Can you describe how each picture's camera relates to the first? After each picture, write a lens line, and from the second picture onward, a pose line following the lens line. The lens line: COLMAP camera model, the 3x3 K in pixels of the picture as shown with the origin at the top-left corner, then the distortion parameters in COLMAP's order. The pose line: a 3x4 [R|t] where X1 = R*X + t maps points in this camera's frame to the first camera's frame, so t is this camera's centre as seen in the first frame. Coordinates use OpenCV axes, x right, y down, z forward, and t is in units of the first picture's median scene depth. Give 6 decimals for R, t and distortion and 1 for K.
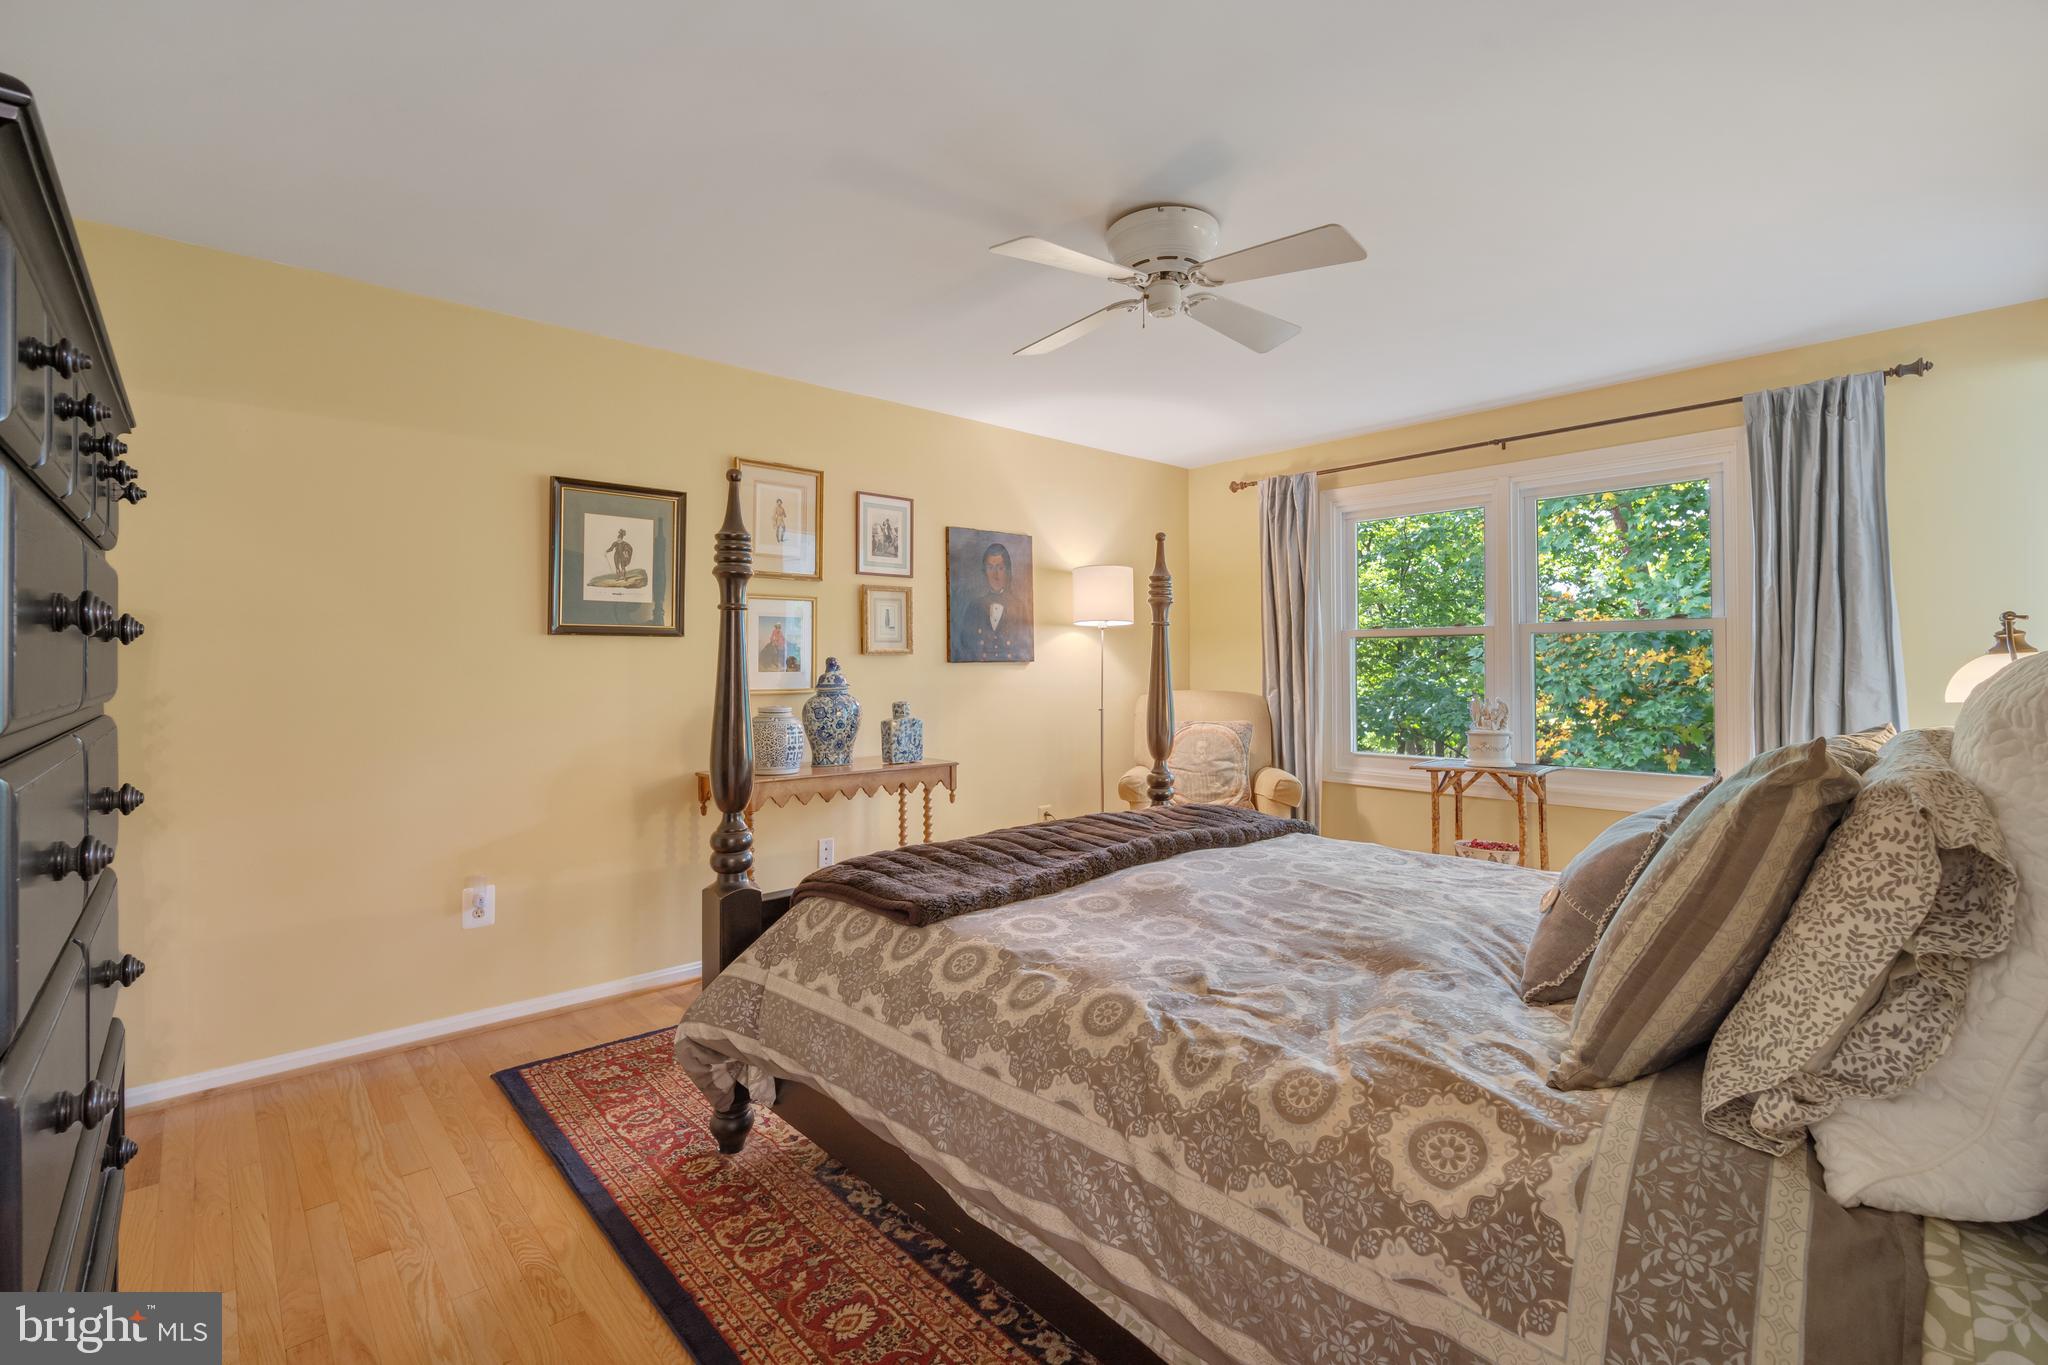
lens RADIAL K [[899.3, 0, 1027.6], [0, 899.3, 672.0], [0, 0, 1]] dist [-0.016029, 0.003388]
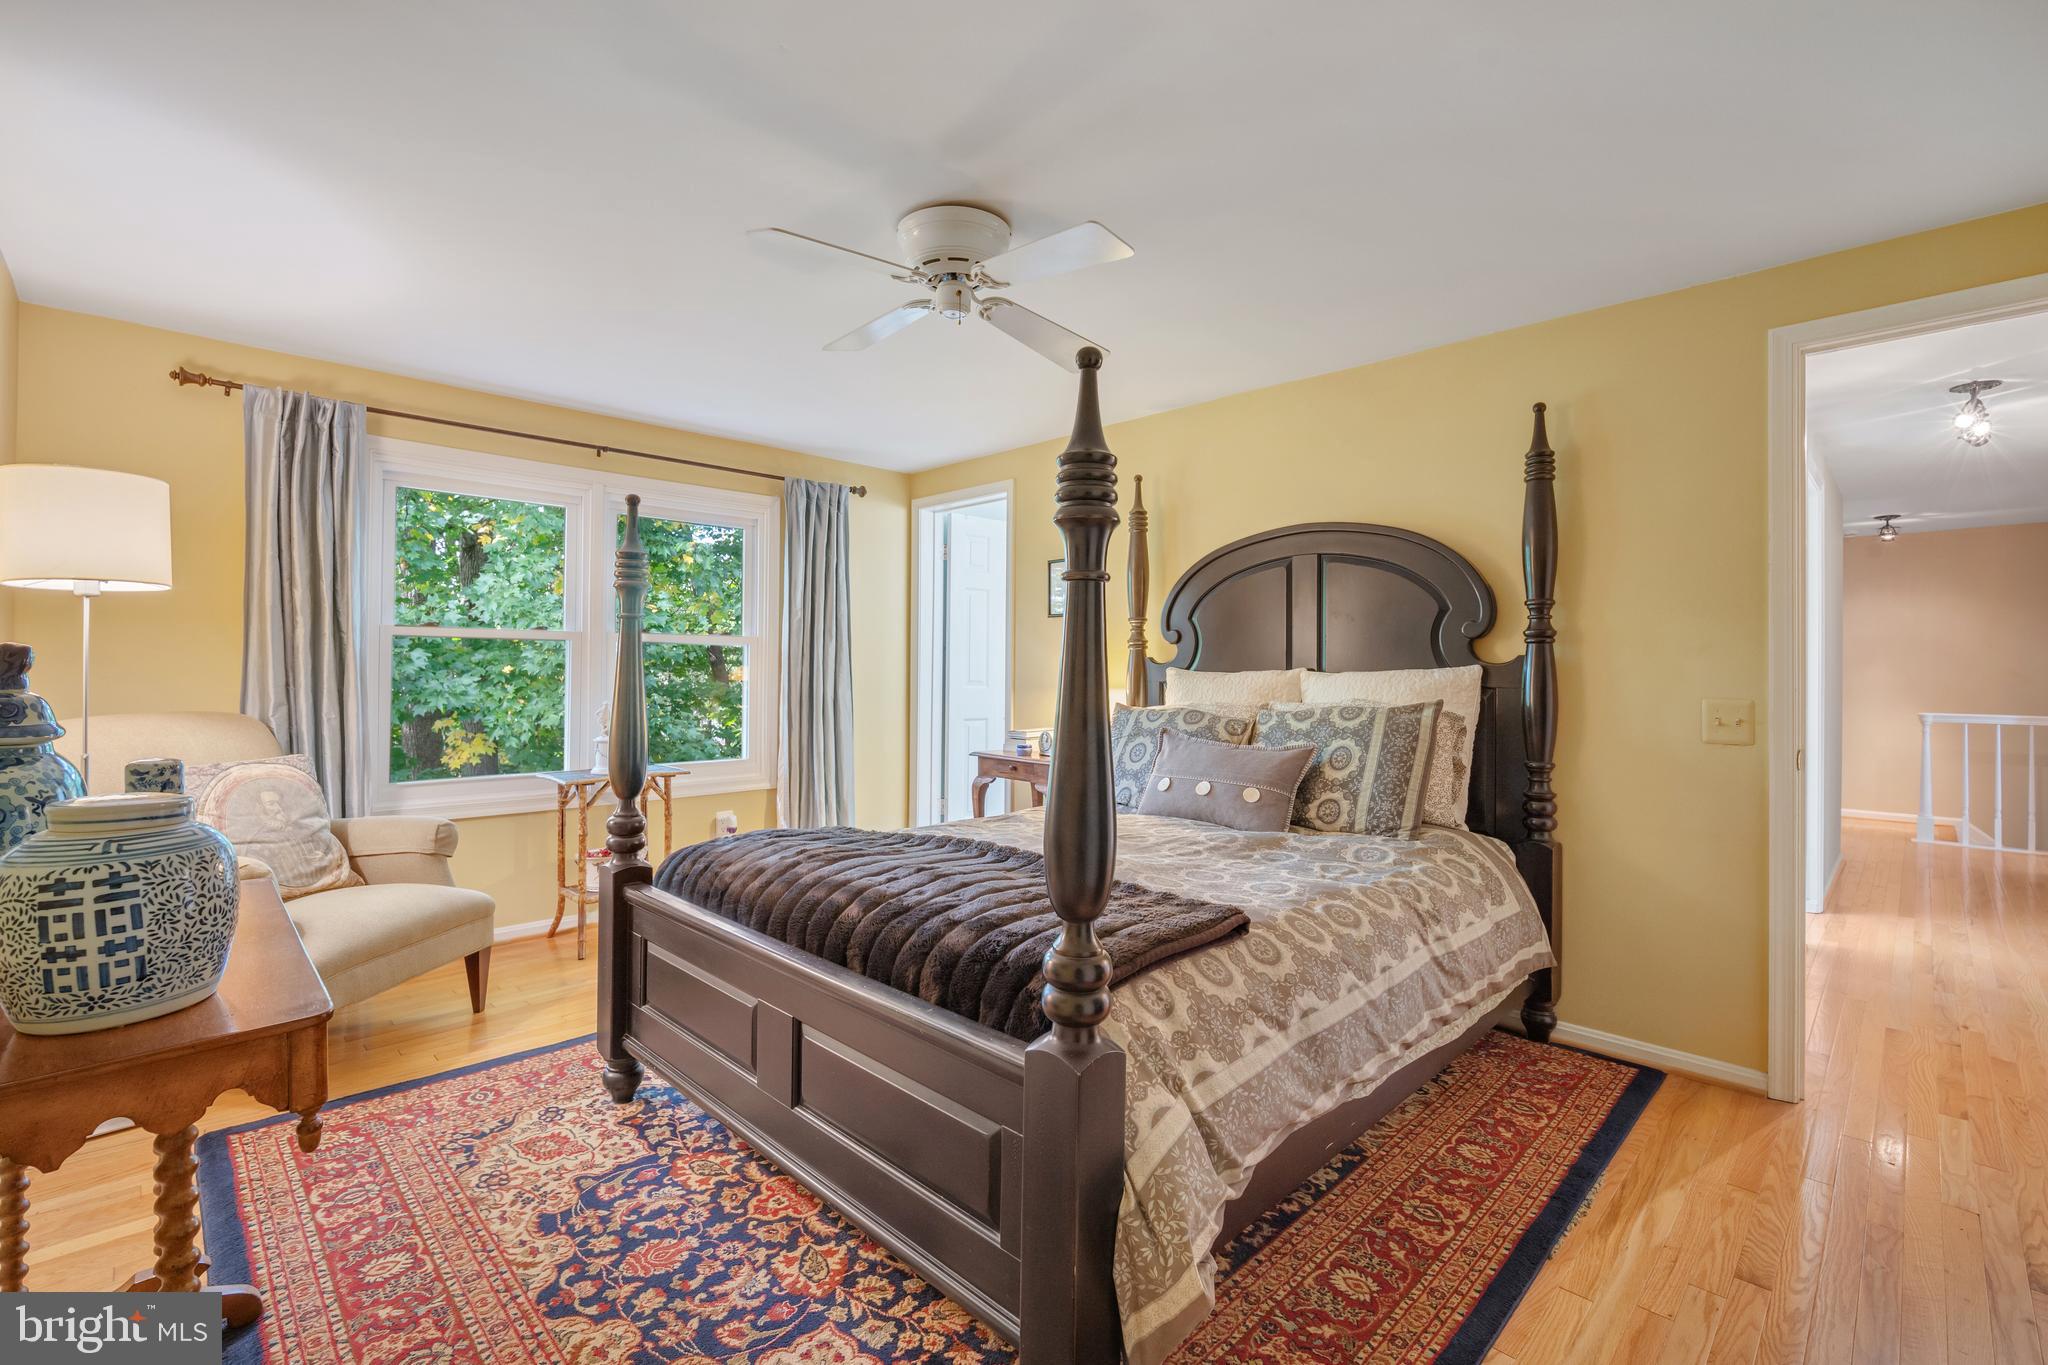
lens RADIAL K [[899.3, 0, 1028.0], [0, 899.3, 673.4], [0, 0, 1]] dist [-0.016029, 0.003388]
pose [[-0.040022, -0.000422, 0.999199, -1.073939], [-0.000402, 1.000000, 0.000407, -0.012802], [-0.999199, -0.000386, -0.040023, 1.221626]]
